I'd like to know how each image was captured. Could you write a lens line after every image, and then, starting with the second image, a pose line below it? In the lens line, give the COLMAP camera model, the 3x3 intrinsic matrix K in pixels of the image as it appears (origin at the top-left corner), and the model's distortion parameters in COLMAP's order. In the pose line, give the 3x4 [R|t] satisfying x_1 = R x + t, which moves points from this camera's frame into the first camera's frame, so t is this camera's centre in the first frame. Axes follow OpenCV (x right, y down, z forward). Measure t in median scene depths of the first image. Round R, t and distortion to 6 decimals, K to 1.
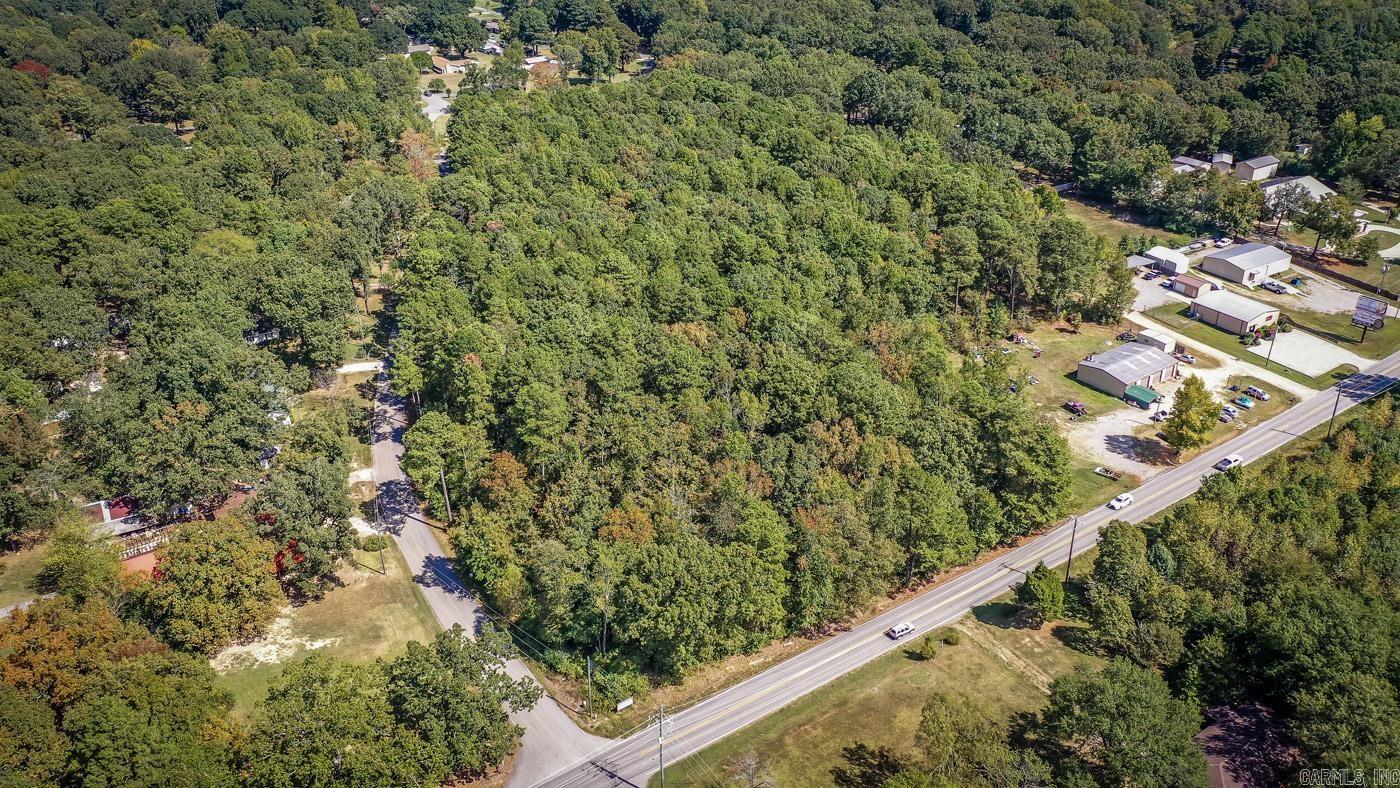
lens RADIAL K [[1110.0, 0, 700.0], [0, 1110.0, 394.0], [0, 0, 1]] dist [0.026567, 0.004861]
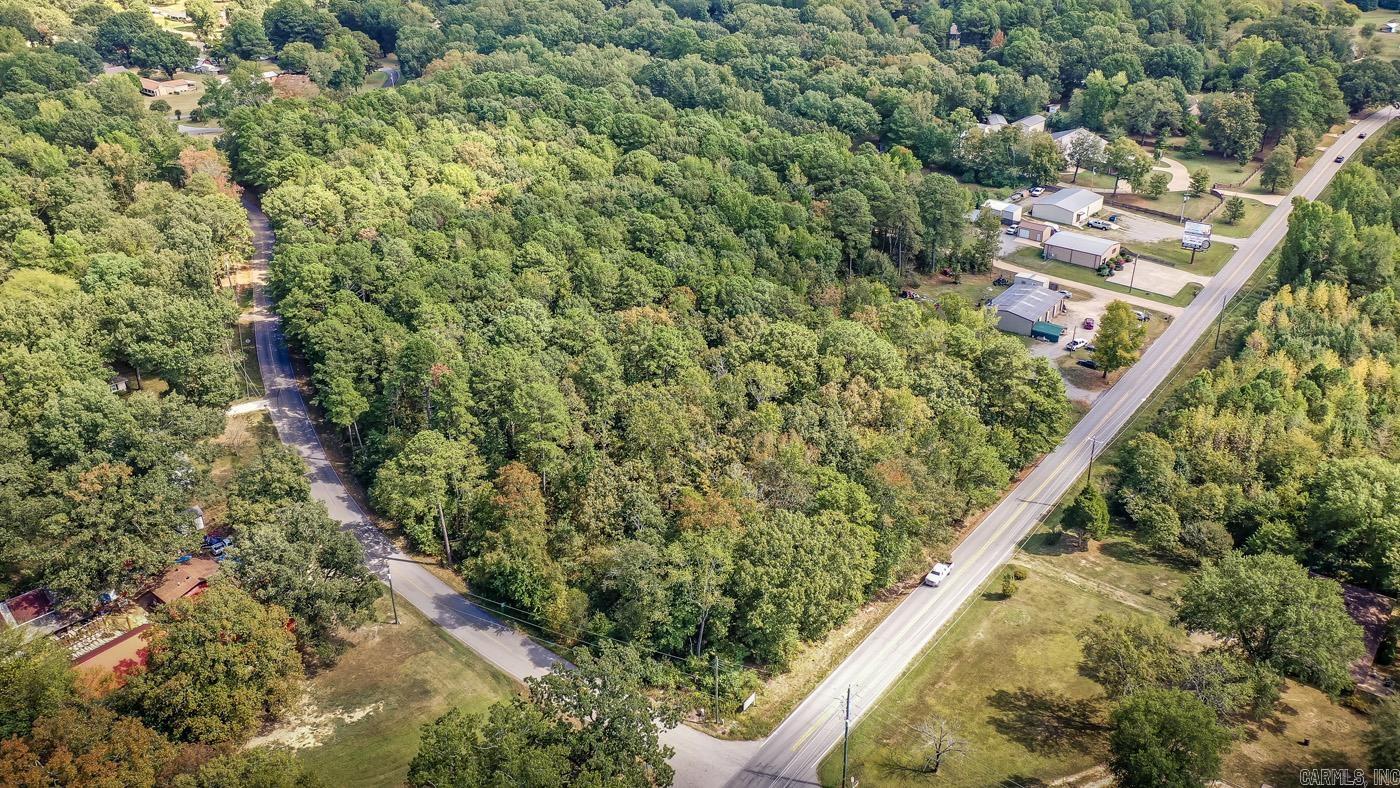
lens RADIAL K [[1110.0, 0, 700.0], [0, 1110.0, 394.0], [0, 0, 1]] dist [0.026567, 0.004861]
pose [[0.953909, -0.134867, 0.268083, -0.194860], [0.139029, 0.990282, 0.003488, 0.010977], [-0.265948, 0.033944, 0.963389, 0.071556]]
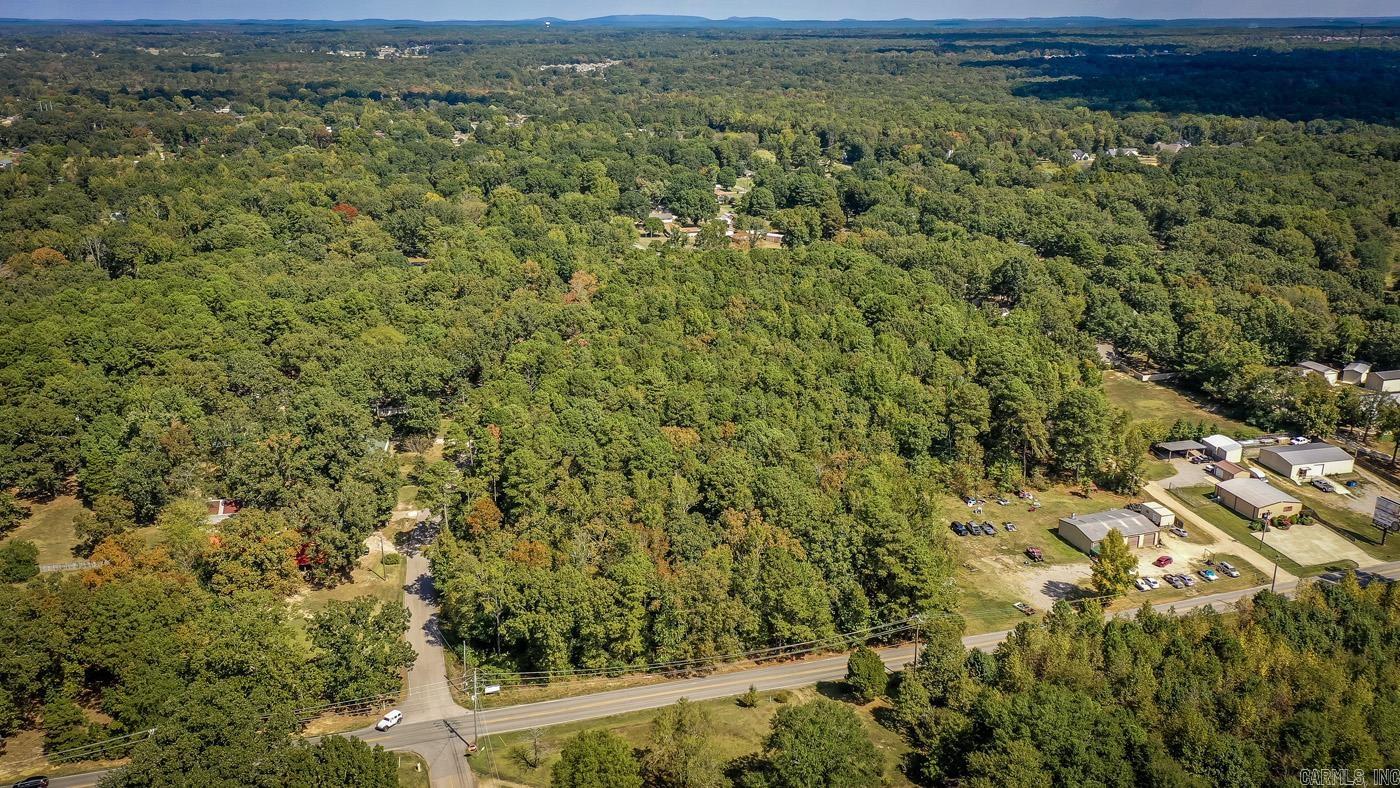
lens RADIAL K [[1129.1, 0, 700.0], [0, 1129.1, 394.0], [0, 0, 1]] dist [0.031612, 0.000562]
pose [[0.955509, 0.108562, -0.274255, 0.288905], [-0.151751, 0.978242, -0.141473, 0.059631], [0.252929, 0.176797, 0.951194, -0.134042]]
